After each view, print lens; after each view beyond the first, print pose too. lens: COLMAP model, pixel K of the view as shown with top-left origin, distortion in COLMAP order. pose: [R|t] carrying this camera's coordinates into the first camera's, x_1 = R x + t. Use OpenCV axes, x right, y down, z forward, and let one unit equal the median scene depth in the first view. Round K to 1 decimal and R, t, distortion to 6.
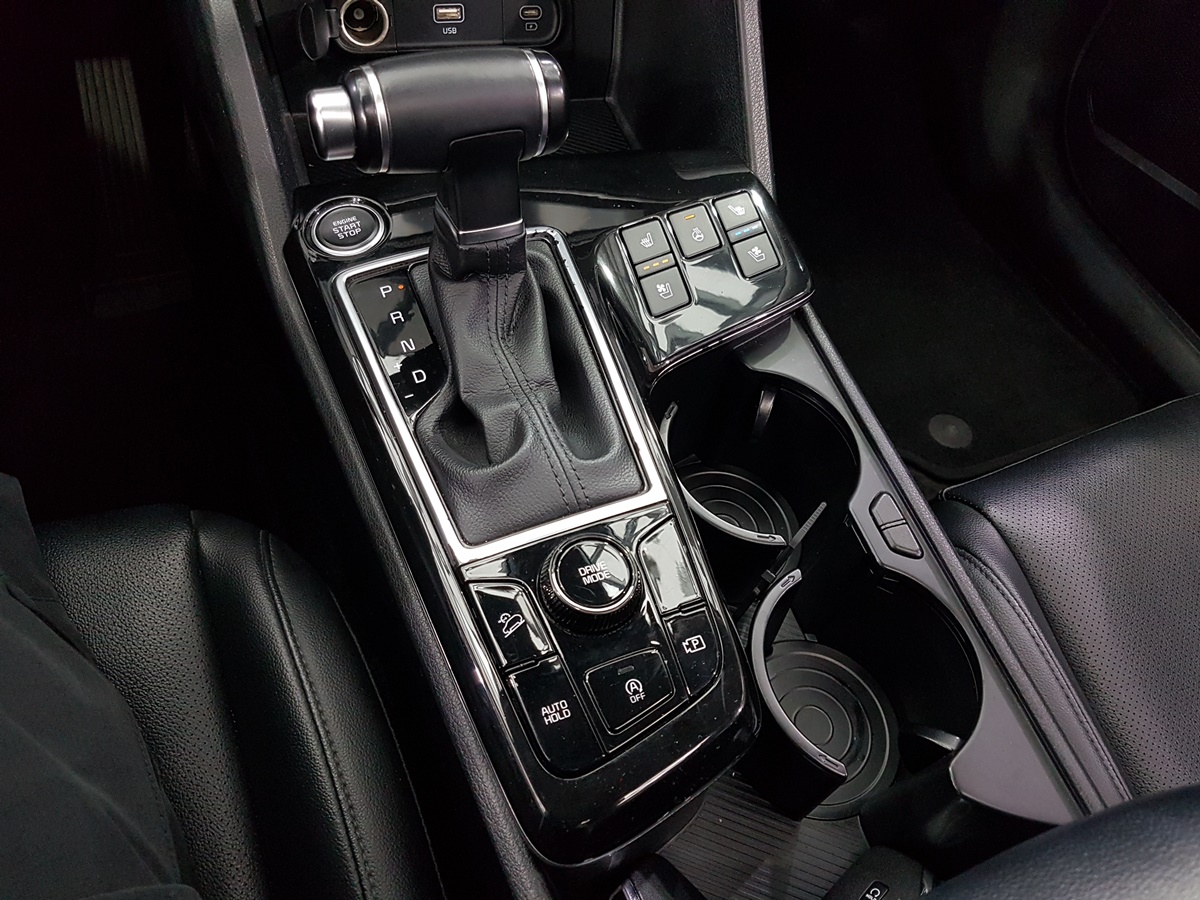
lens RADIAL K [[950.2, 0, 600.0], [0, 950.2, 450.0], [0, 0, 1]] dist [0.003591, -0.003922]
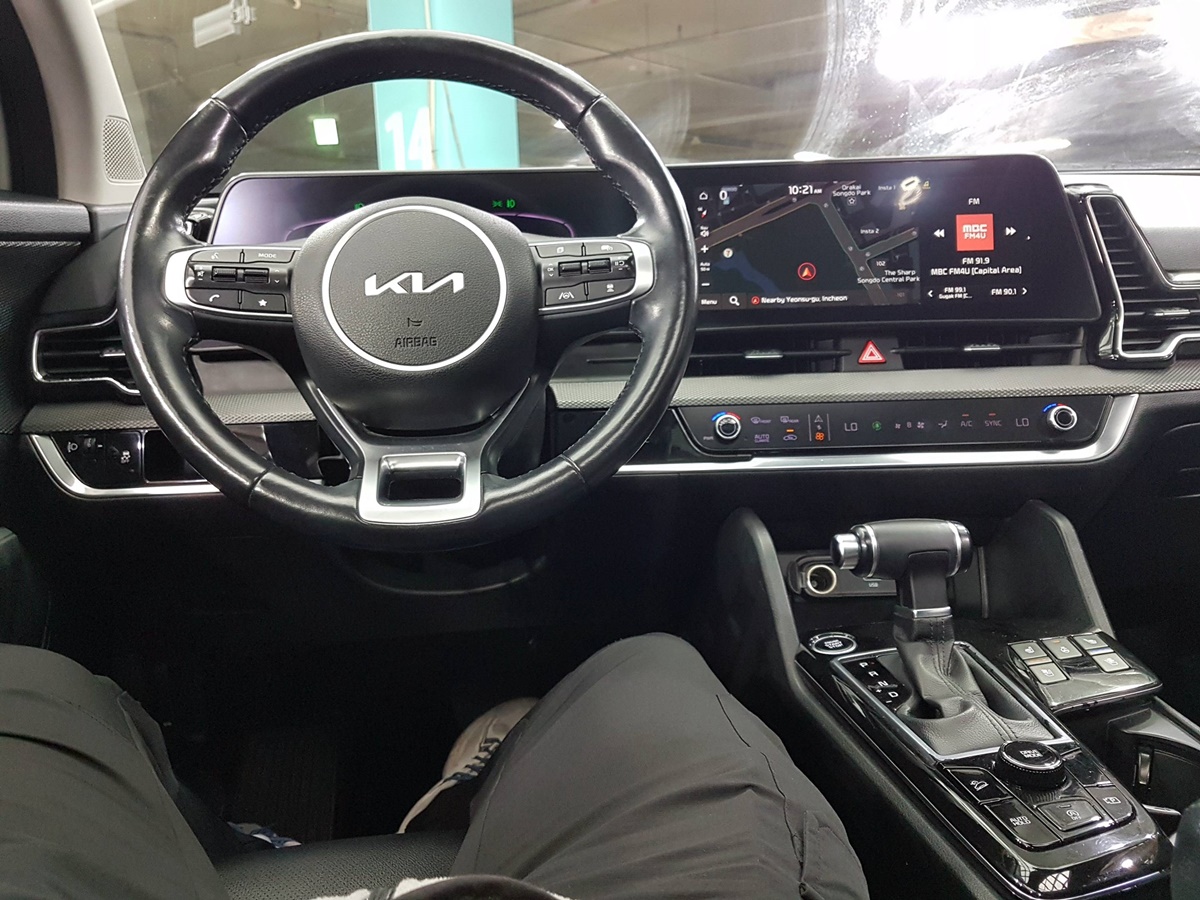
lens RADIAL K [[950.2, 0, 600.0], [0, 950.2, 450.0], [0, 0, 1]] dist [0.003591, -0.003922]
pose [[0.952381, -0.085465, -0.292689, -0.167203], [-0.147709, 0.710442, -0.688080, 0.878877], [0.266745, 0.698547, 0.663988, -0.541699]]
